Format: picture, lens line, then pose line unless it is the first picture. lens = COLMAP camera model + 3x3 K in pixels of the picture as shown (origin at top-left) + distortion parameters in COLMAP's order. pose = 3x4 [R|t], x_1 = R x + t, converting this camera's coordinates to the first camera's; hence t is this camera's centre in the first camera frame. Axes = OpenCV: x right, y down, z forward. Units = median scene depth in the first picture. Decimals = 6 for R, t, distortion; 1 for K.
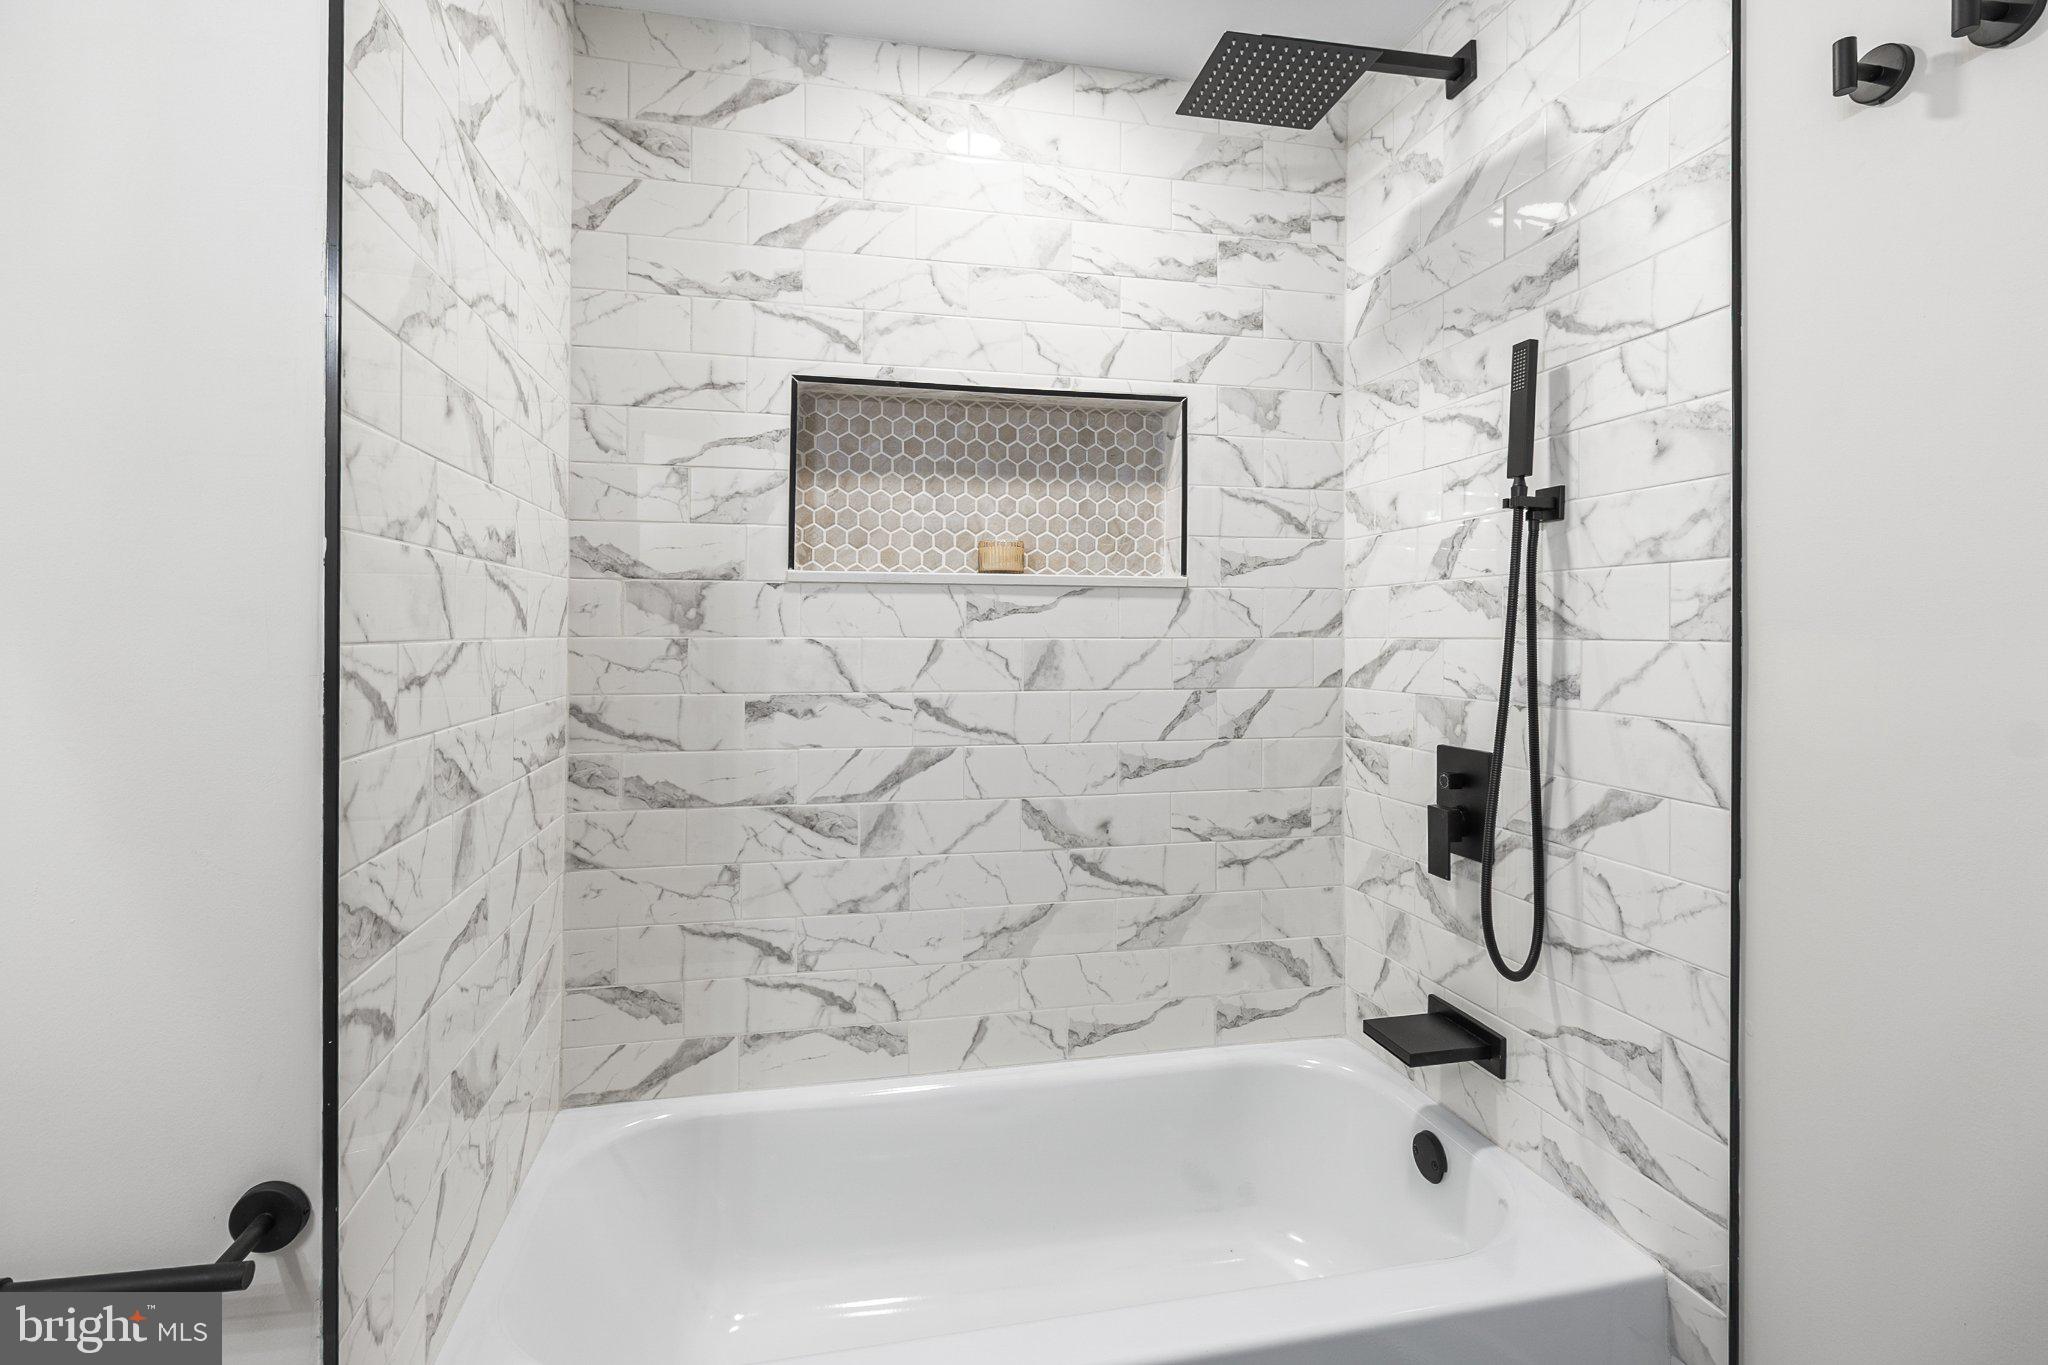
lens RADIAL K [[957.5, 0, 1019.4], [0, 957.5, 624.8], [0, 0, 1]] dist [0.002841, 0.000213]
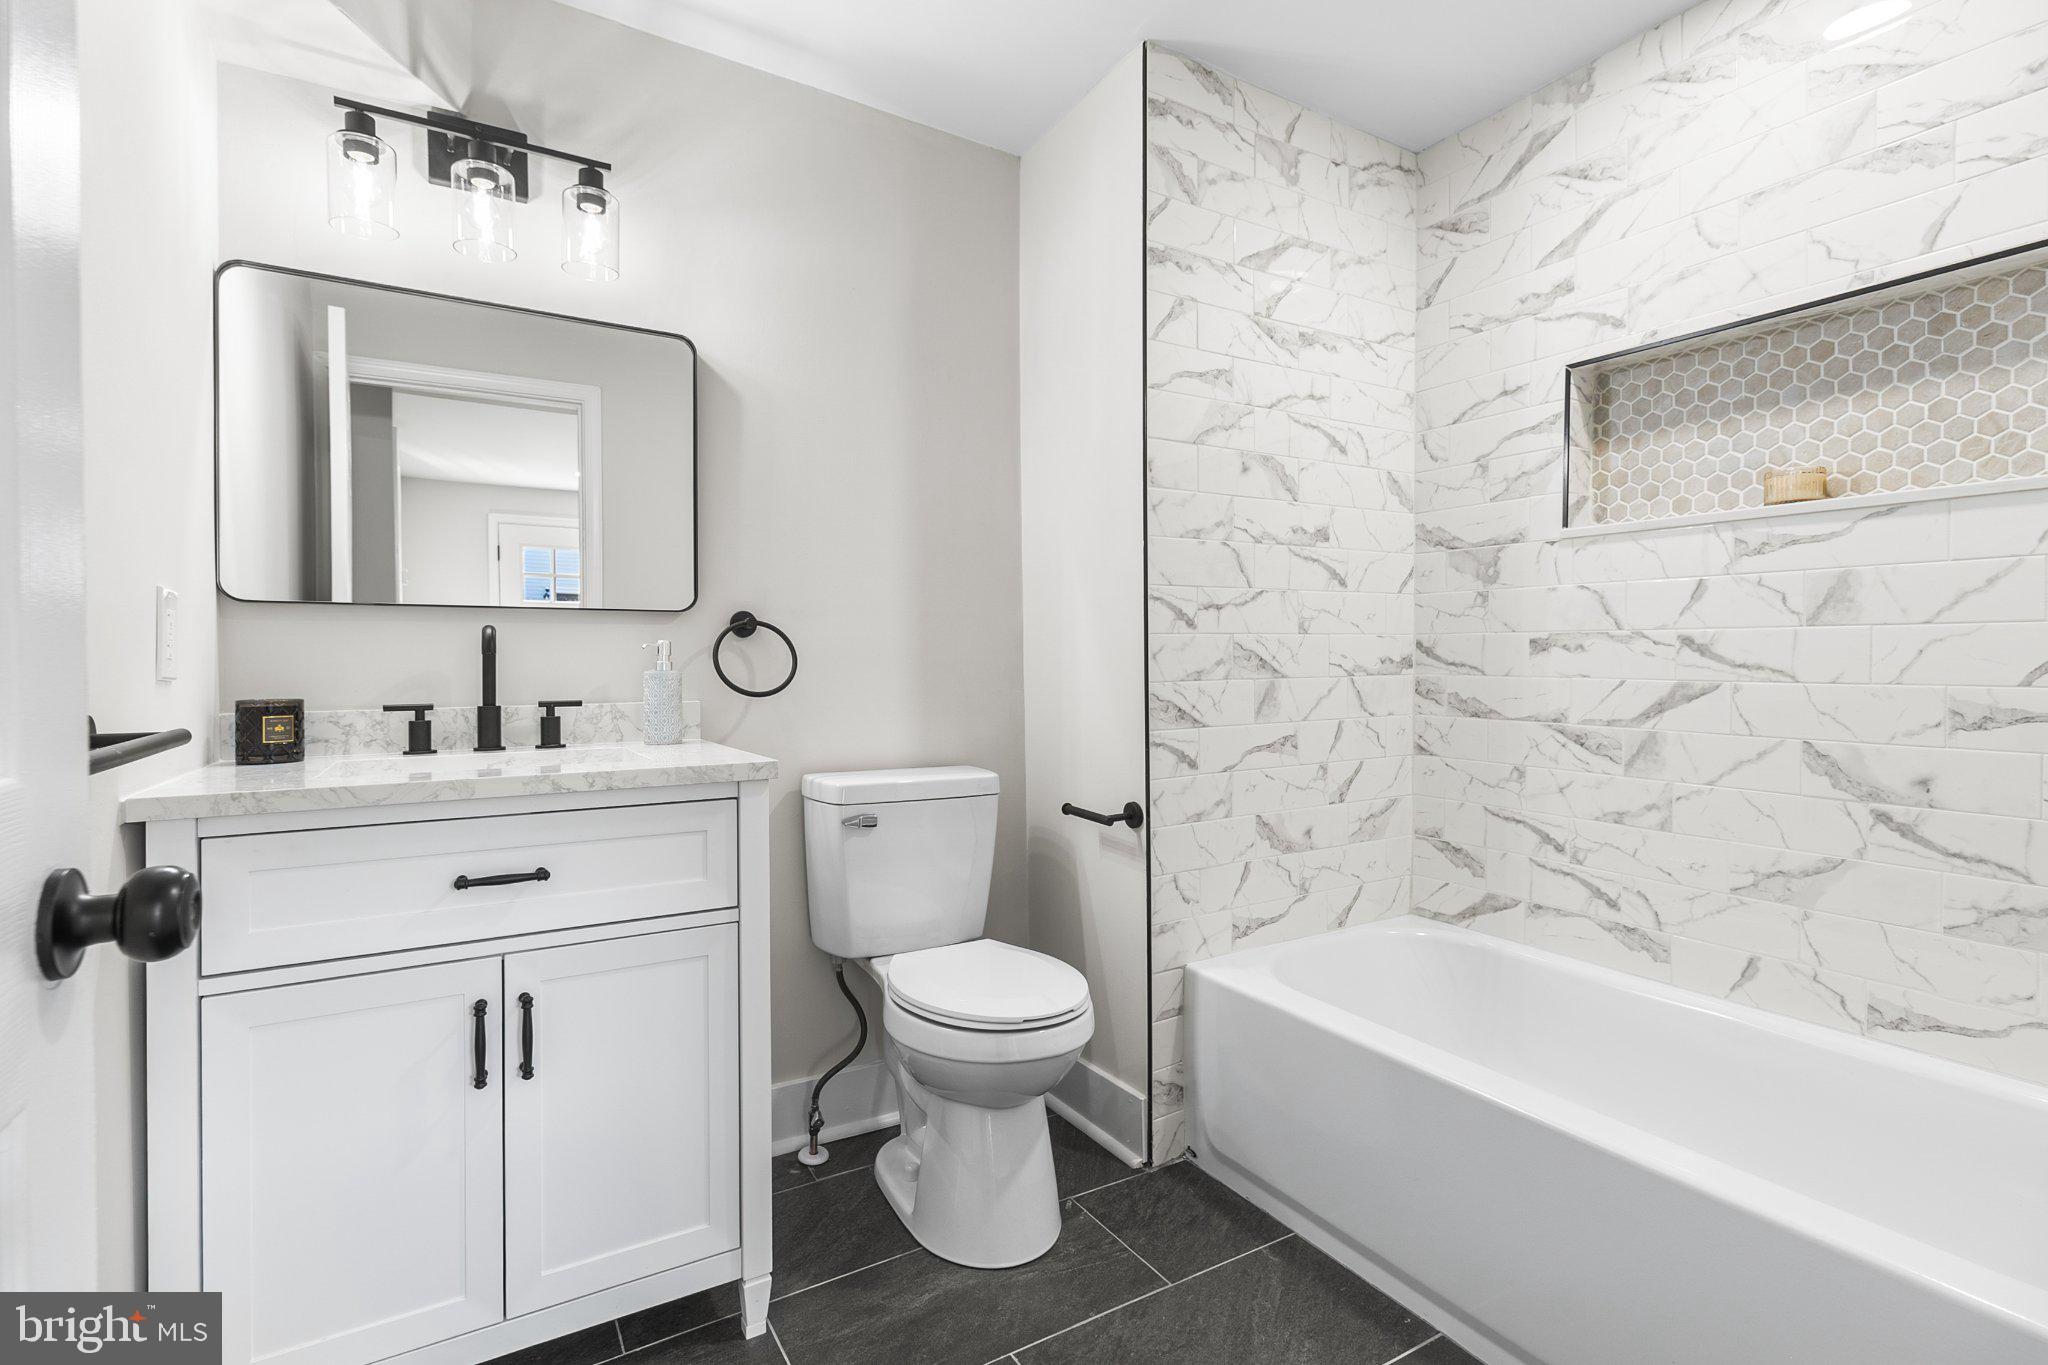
lens RADIAL K [[942.5, 0, 1017.6], [0, 942.5, 650.9], [0, 0, 1]] dist [-0.008716, 0.000445]
pose [[0.315288, -0.004711, -0.948985, 0.655137], [0.016824, 0.999858, 0.000626, 0.082640], [0.948847, -0.016163, 0.315322, -0.022947]]
